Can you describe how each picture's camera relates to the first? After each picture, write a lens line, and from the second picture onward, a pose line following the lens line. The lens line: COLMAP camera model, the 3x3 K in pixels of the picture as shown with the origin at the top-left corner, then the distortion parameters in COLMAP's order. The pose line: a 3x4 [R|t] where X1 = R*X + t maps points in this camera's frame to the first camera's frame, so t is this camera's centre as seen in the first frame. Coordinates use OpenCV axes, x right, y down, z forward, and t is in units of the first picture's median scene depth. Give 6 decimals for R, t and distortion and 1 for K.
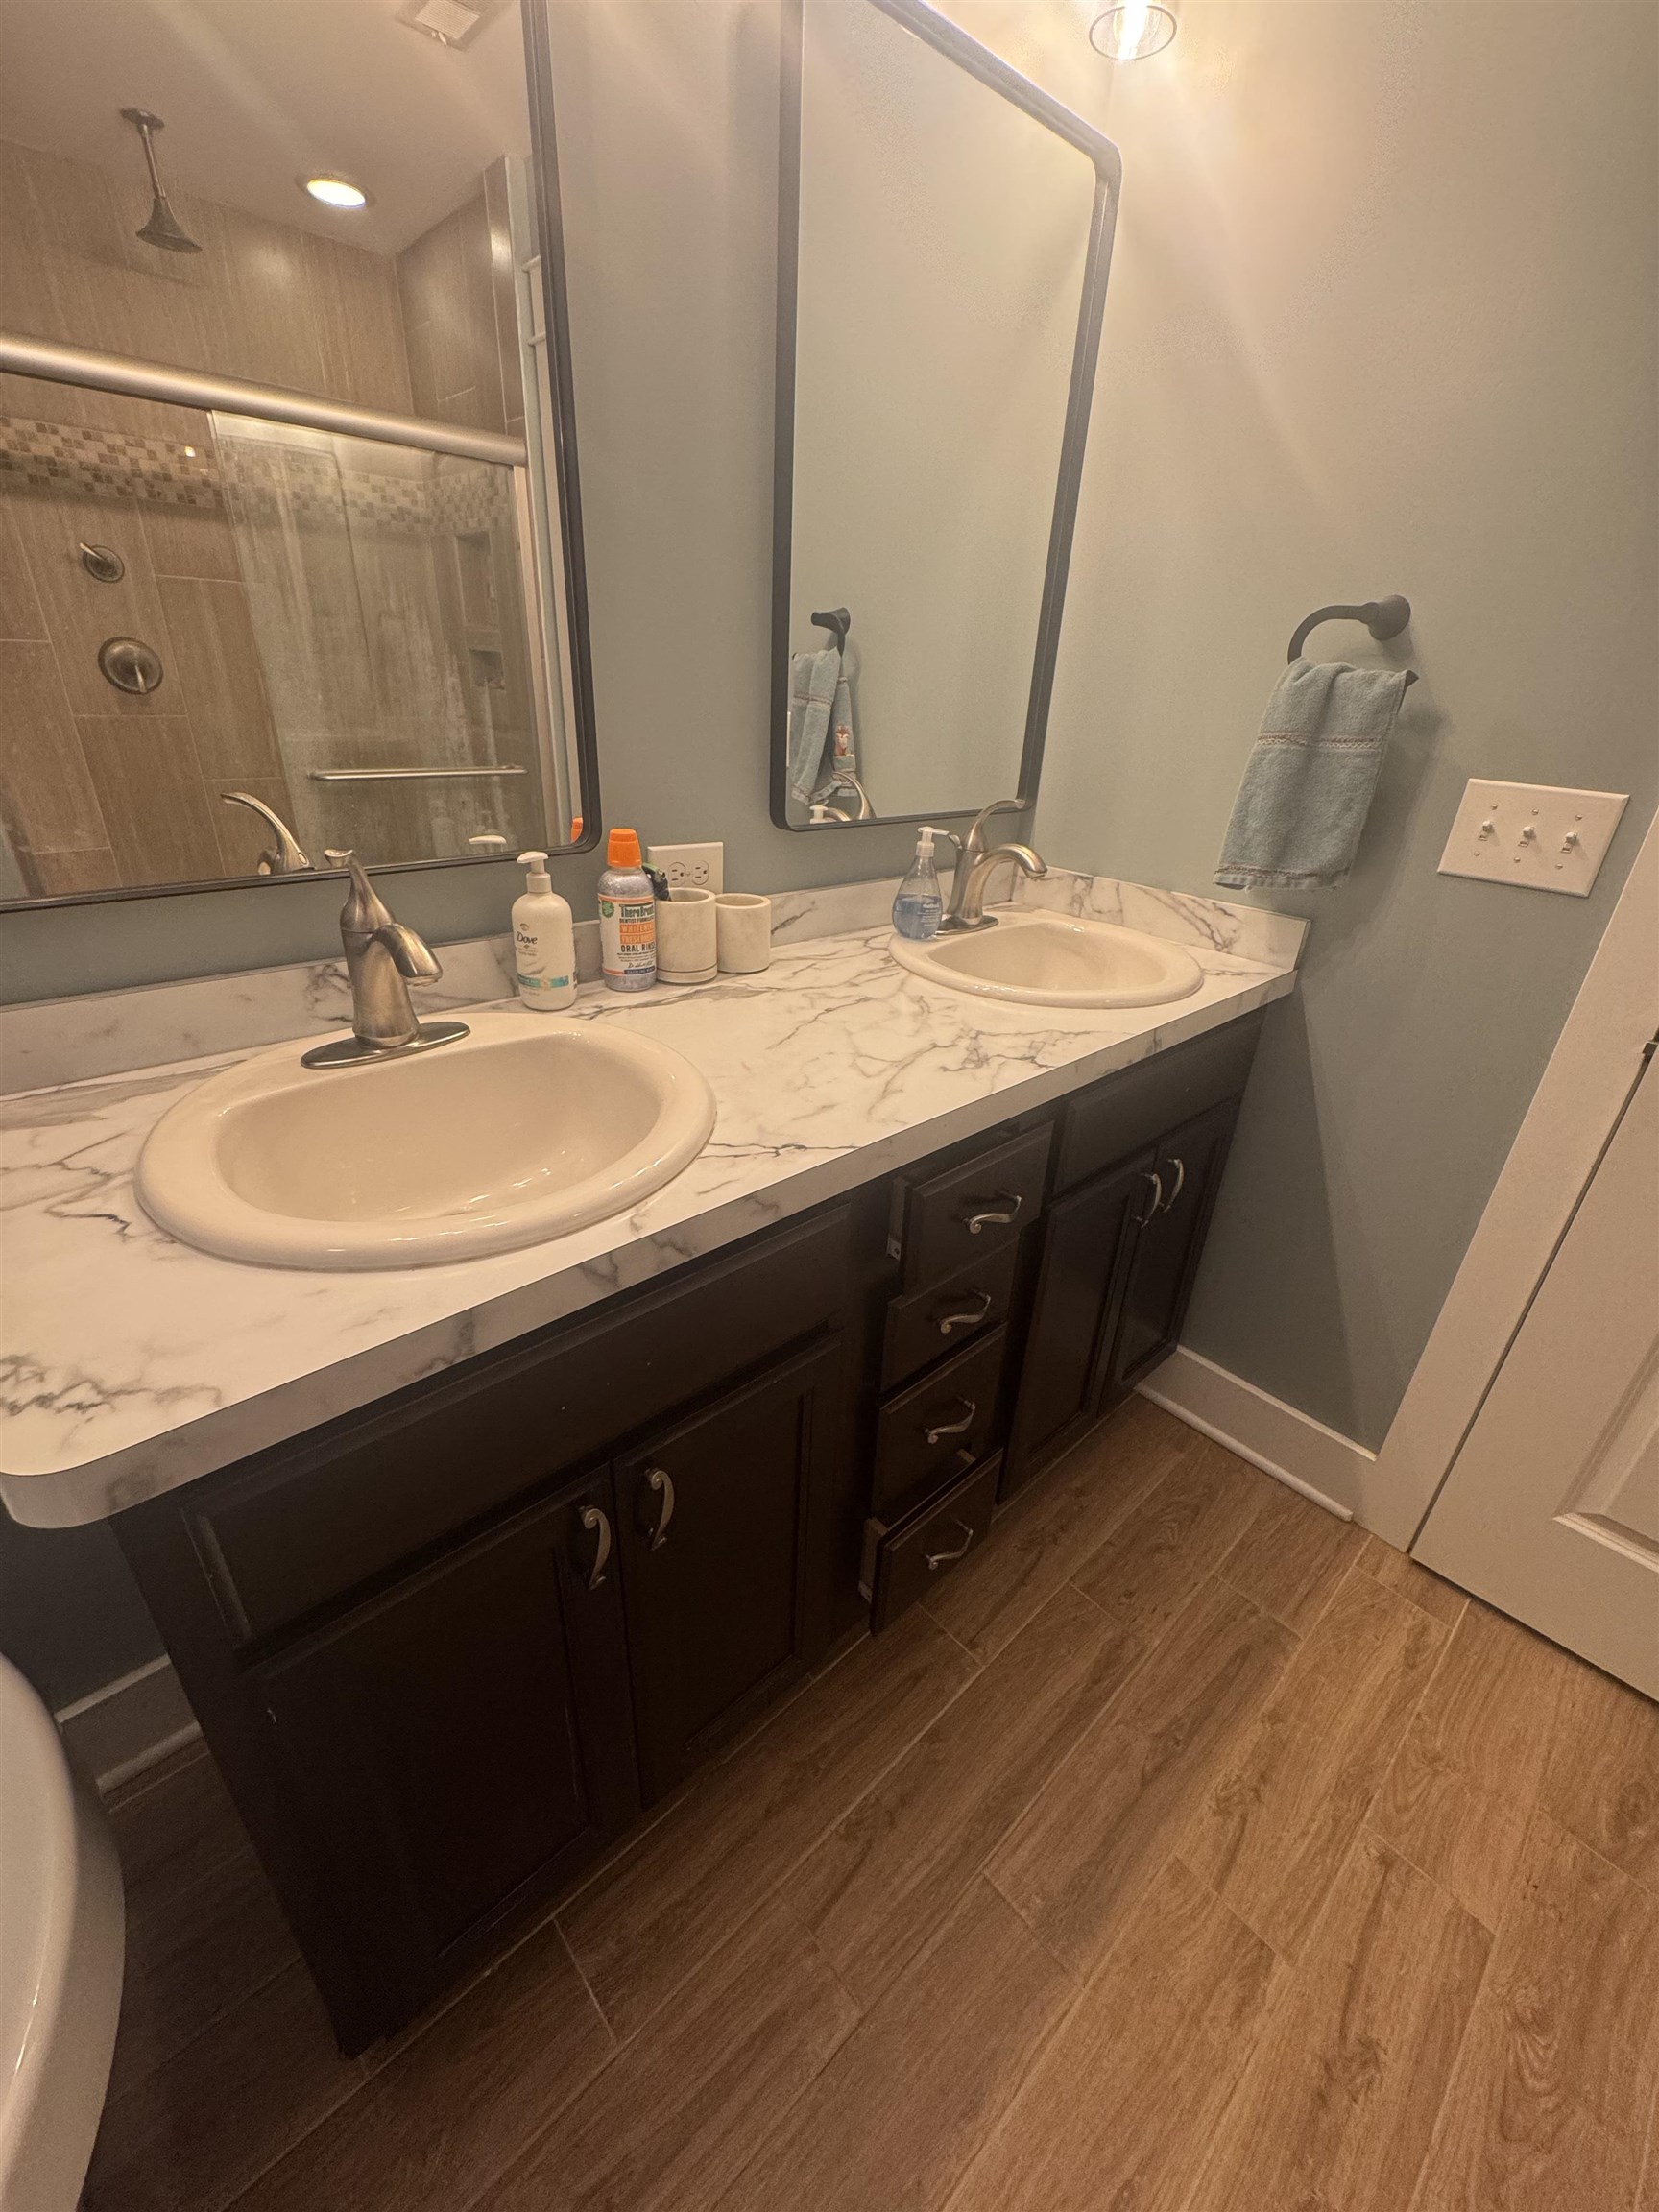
lens RADIAL K [[888.8, 0, 832.1], [0, 888.8, 1102.6], [0, 0, 1]] dist [-0.002794, -0.000423]
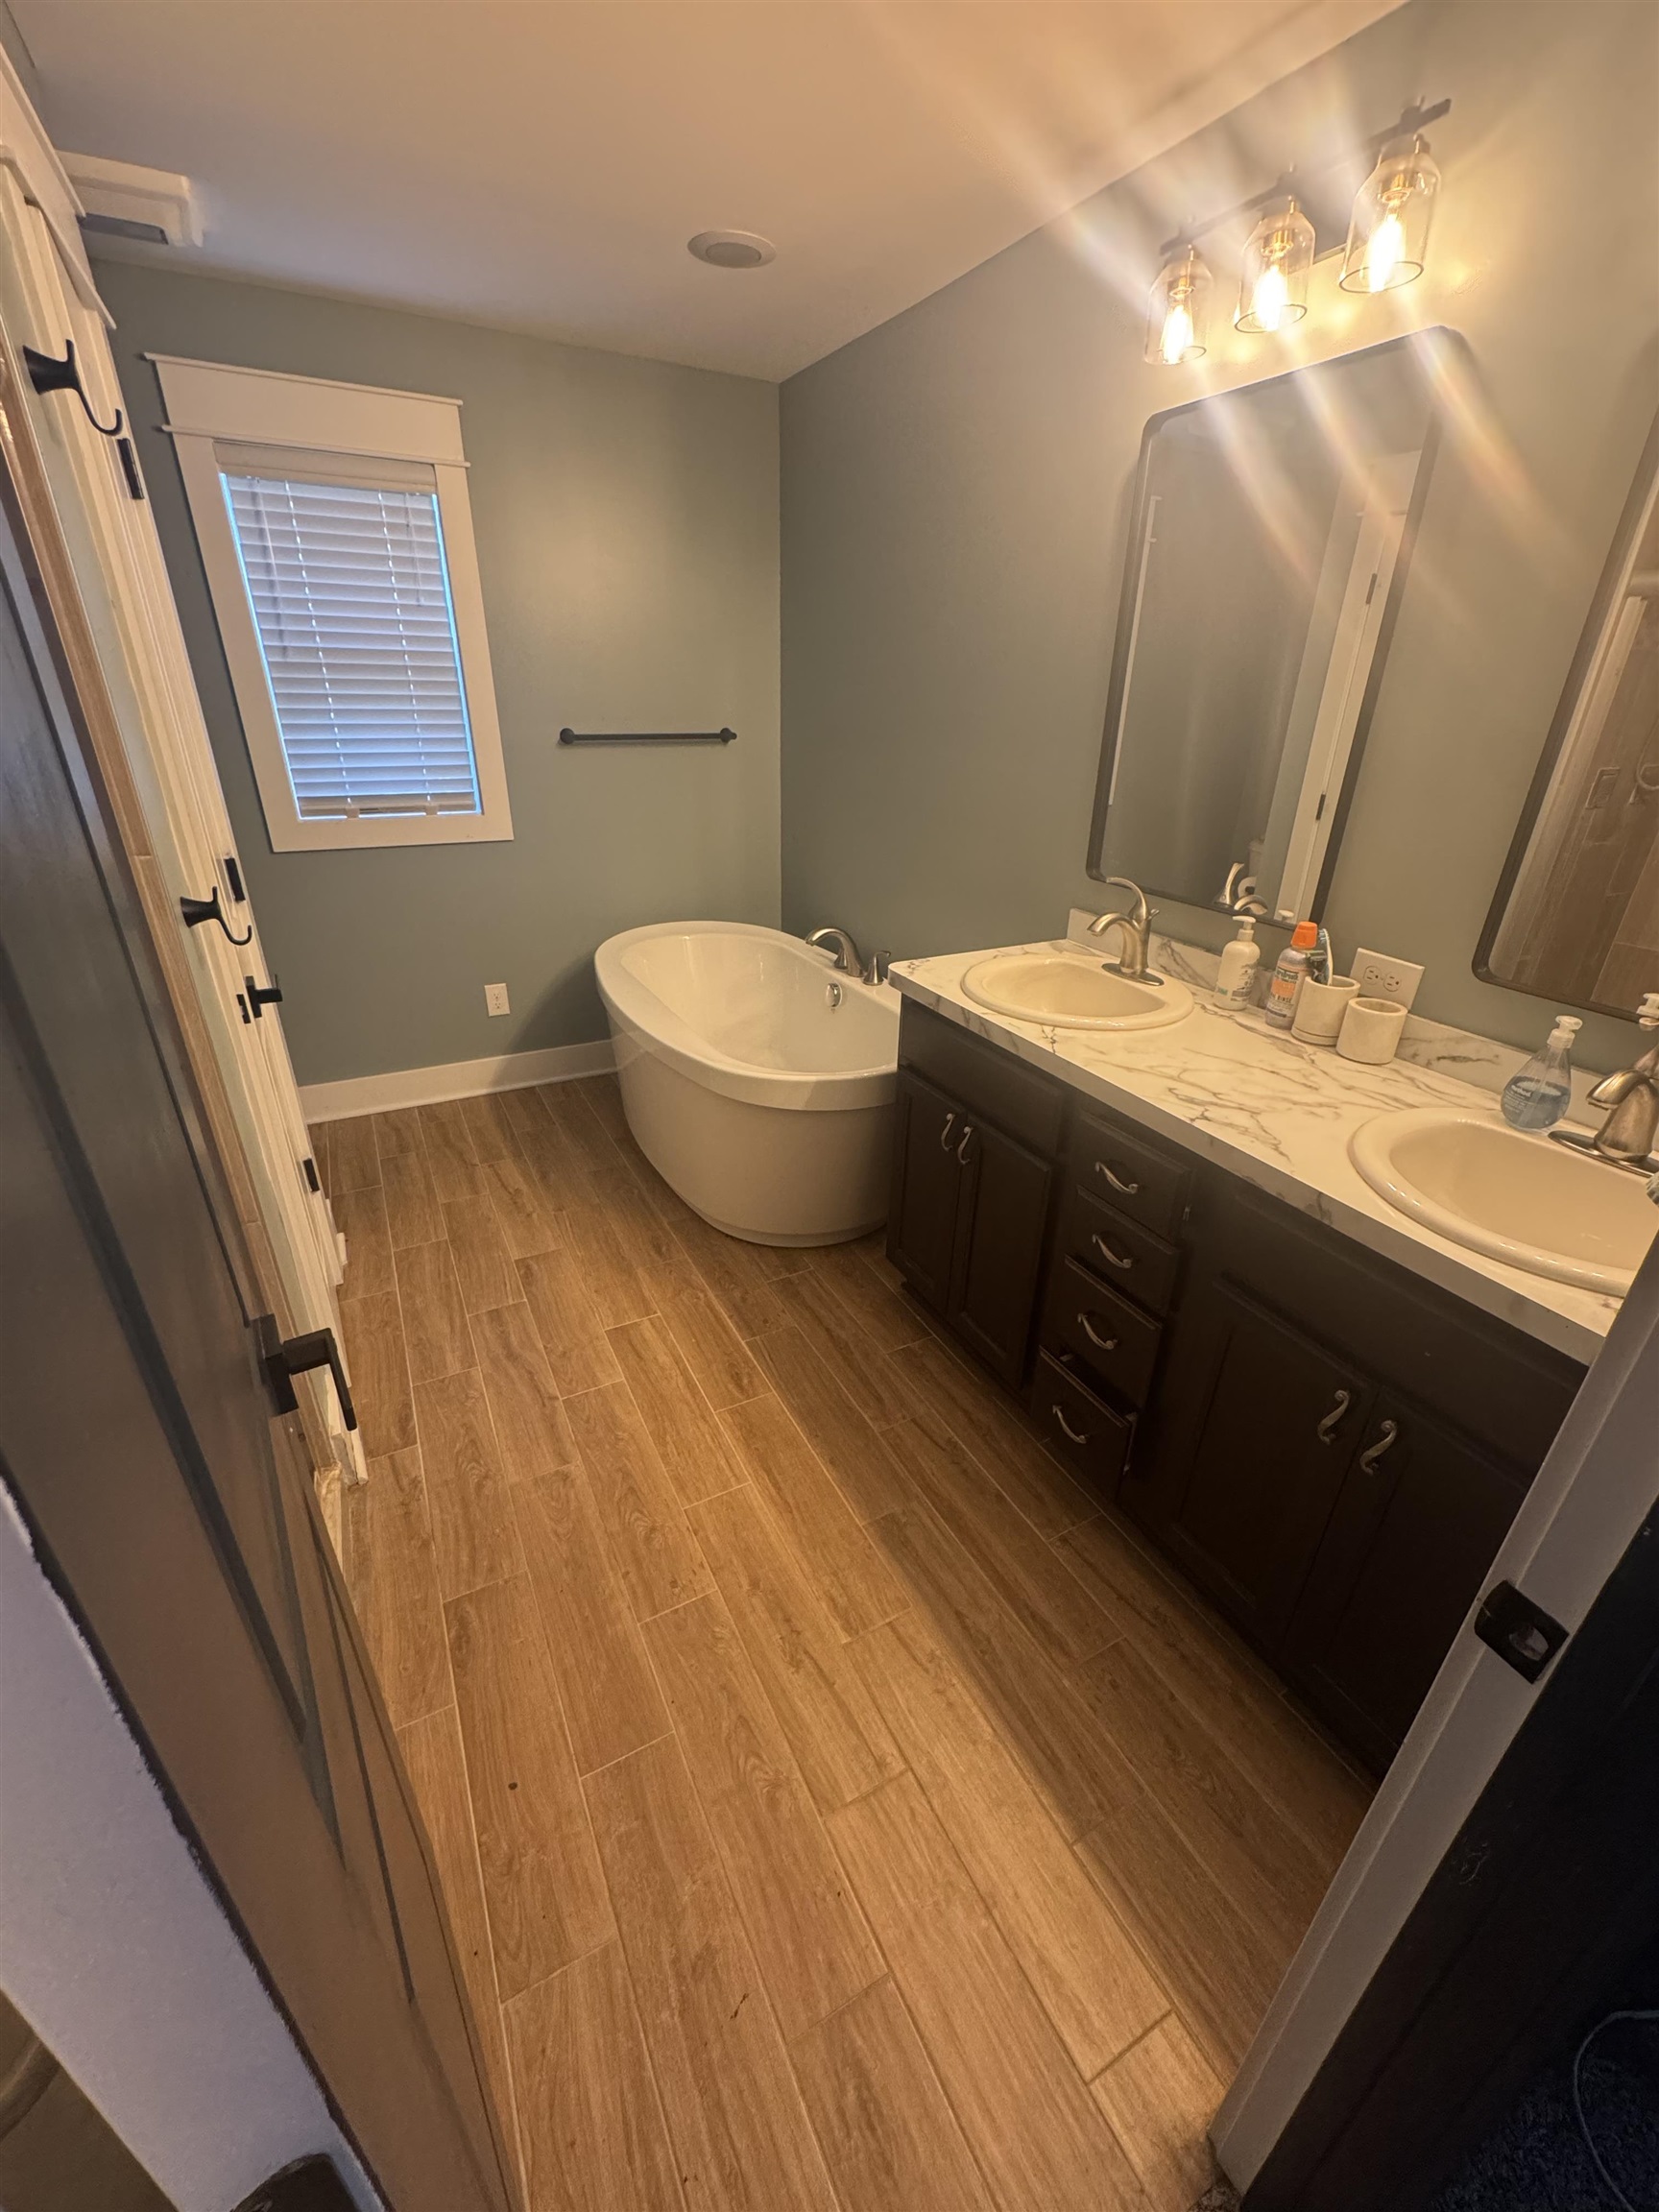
lens RADIAL K [[888.8, 0, 822.8], [0, 888.8, 1102.9], [0, 0, 1]] dist [-0.002794, -0.000423]
pose [[-0.260222, 0.362769, -0.894809, 1.437270], [-0.446969, 0.776202, 0.444668, -0.372899], [0.855864, 0.515665, -0.039838, 0.513675]]
